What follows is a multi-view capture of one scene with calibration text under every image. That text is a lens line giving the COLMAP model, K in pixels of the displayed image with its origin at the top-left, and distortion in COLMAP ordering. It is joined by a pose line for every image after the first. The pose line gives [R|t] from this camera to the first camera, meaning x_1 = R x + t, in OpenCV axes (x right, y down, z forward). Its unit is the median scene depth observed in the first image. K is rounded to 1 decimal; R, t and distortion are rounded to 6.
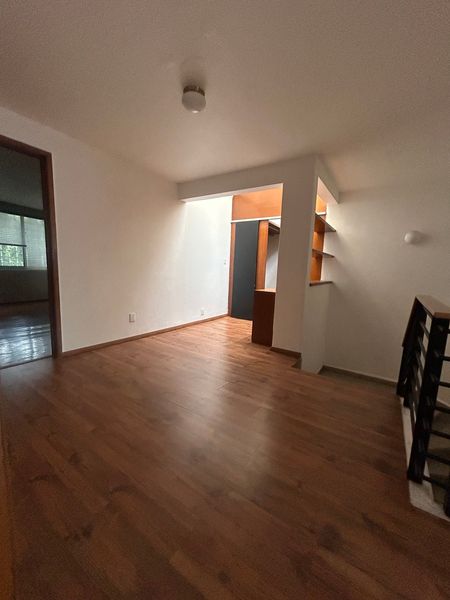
lens RADIAL K [[244.0, 0, 225.0], [0, 244.0, 300.0], [0, 0, 1]] dist [0.000837, 0.001048]
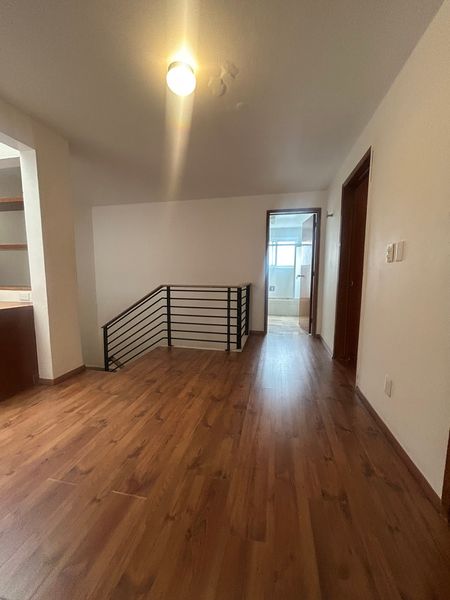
lens RADIAL K [[244.0, 0, 225.0], [0, 244.0, 300.0], [0, 0, 1]] dist [0.000837, 0.001048]
pose [[-0.380166, -0.137407, 0.914654, -0.753388], [0.099883, 0.977021, 0.188292, -0.148887], [-0.919509, 0.162941, -0.357706, 0.903532]]
